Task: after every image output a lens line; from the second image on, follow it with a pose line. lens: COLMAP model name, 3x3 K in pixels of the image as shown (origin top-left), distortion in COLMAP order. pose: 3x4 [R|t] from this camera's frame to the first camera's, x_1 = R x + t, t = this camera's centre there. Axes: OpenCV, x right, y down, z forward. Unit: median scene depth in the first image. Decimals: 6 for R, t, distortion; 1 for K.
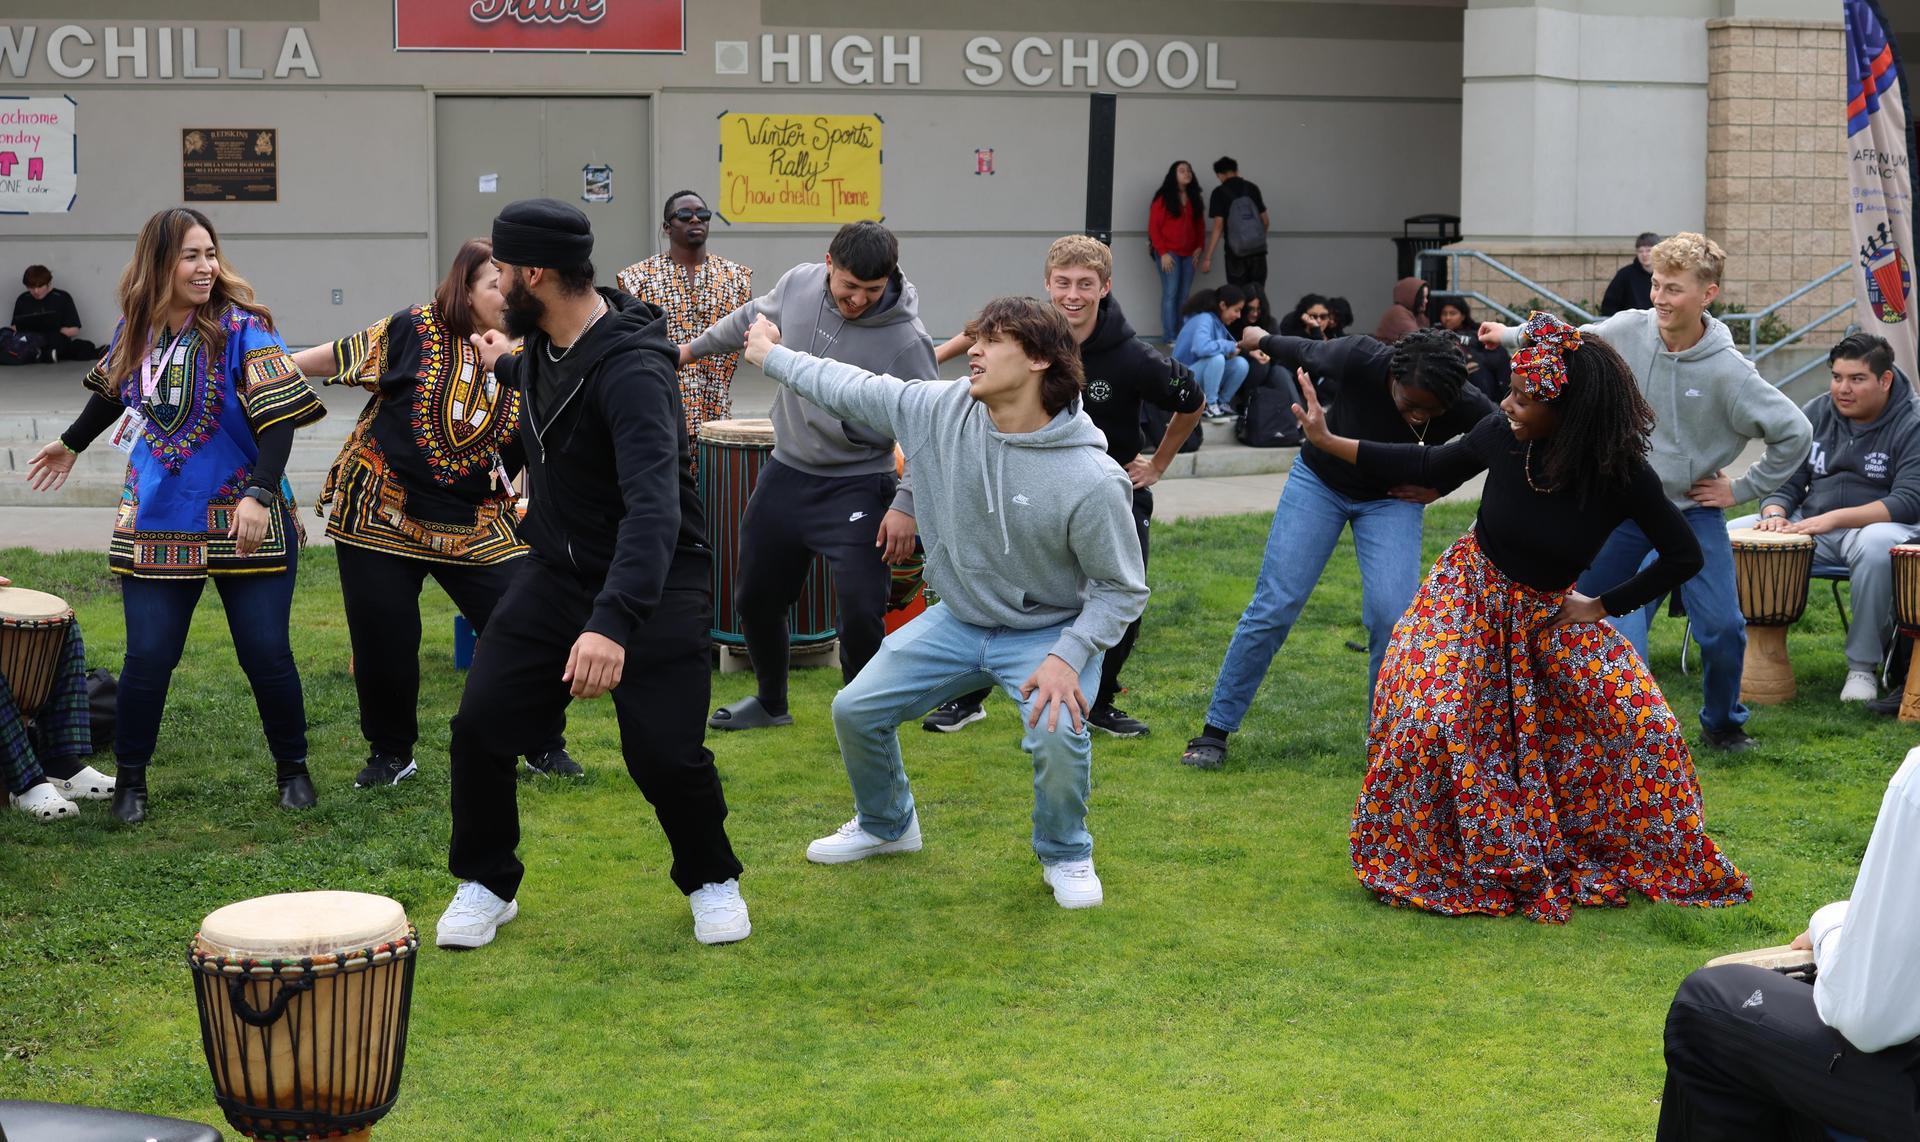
lens RADIAL K [[2746.2, 0, 1008.2], [0, 2746.2, 563.5], [0, 0, 1]] dist [-0.122491, 0.138098]
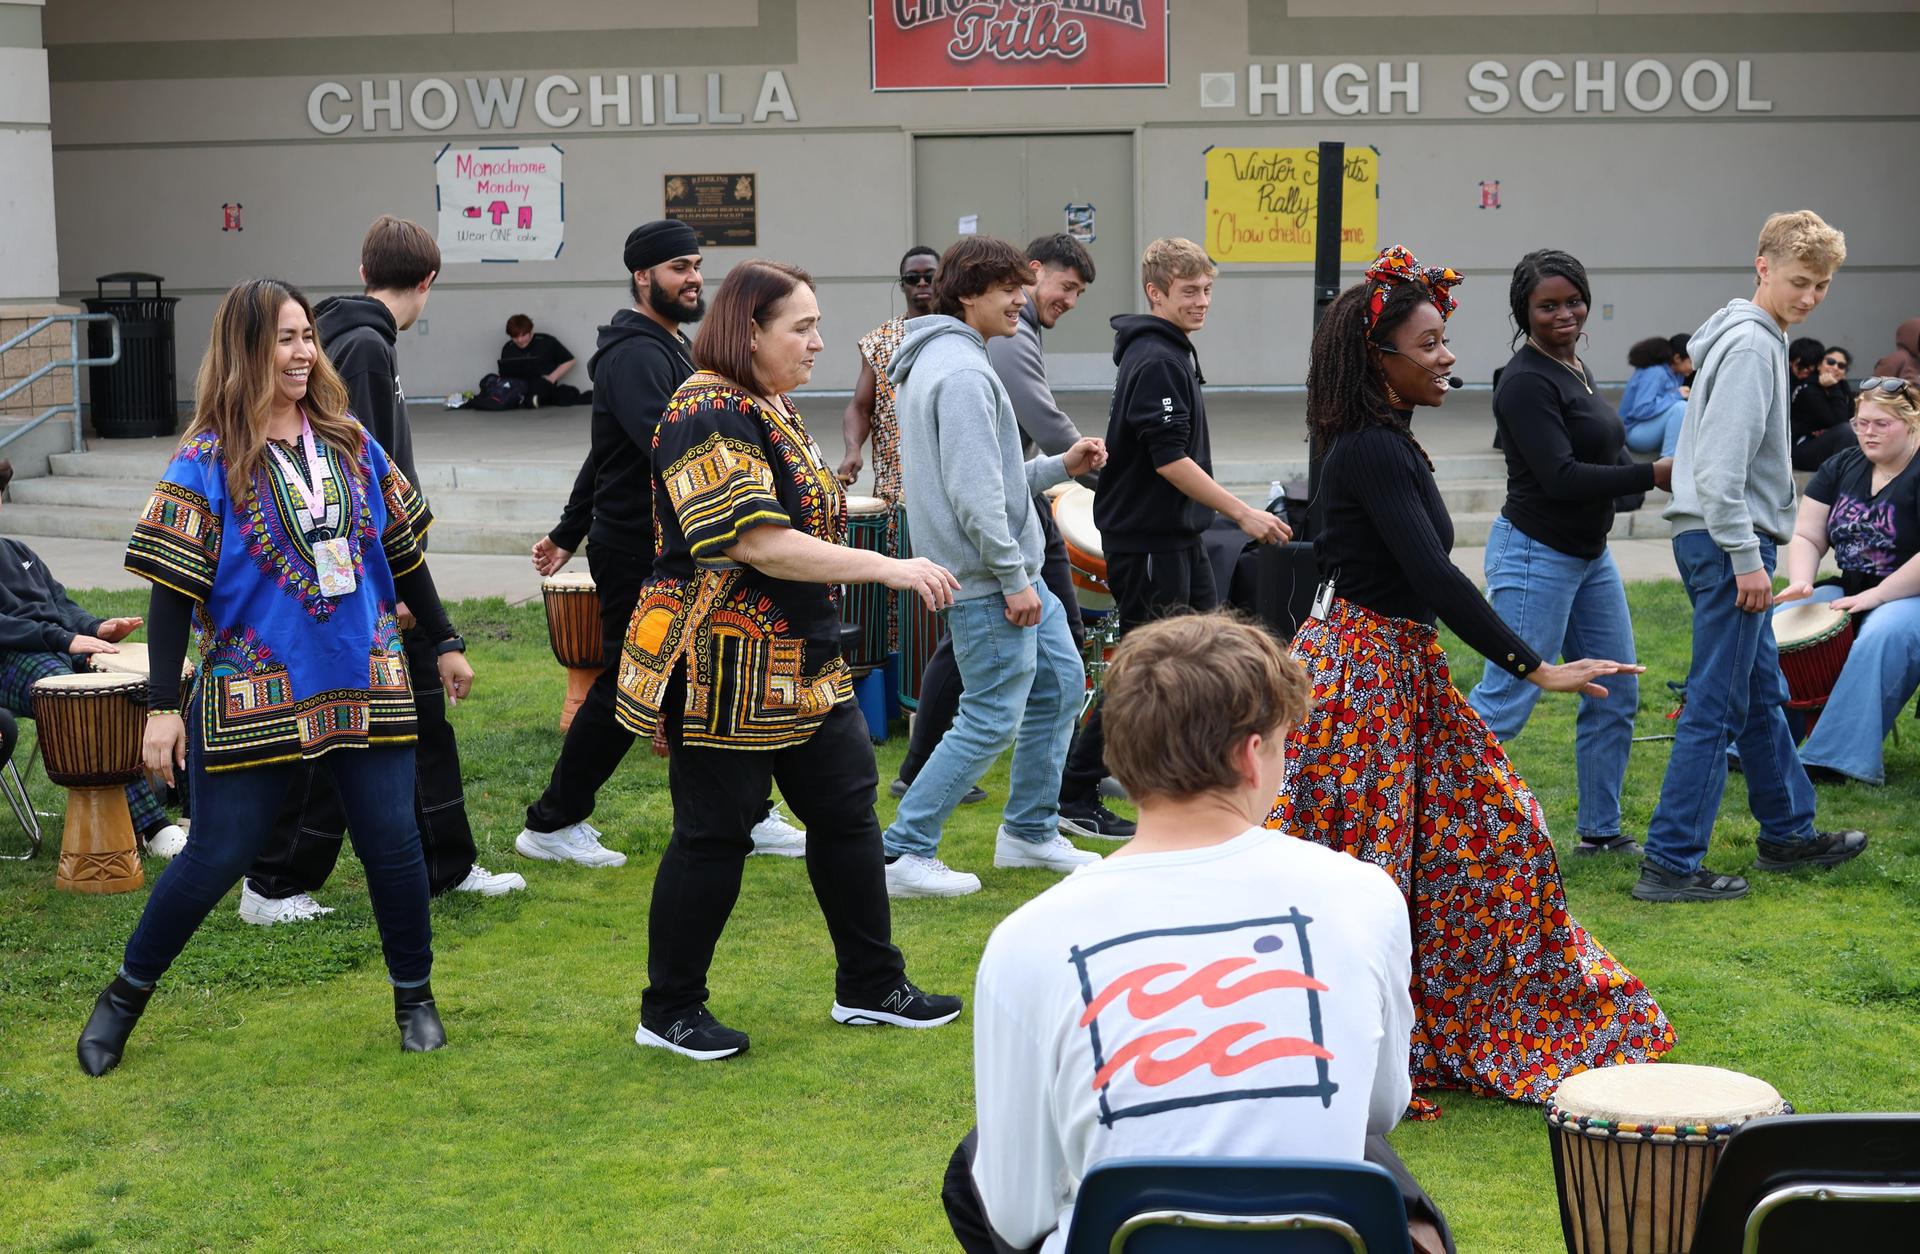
lens RADIAL K [[2890.4, 0, 959.6], [0, 2890.4, 690.4], [0, 0, 1]] dist [-0.103409, 0.035710]
pose [[0.958993, 0.027568, -0.282086, 0.108083], [-0.019071, 0.999279, 0.032825, -0.006631], [0.282788, -0.026100, 0.958827, 0.003160]]
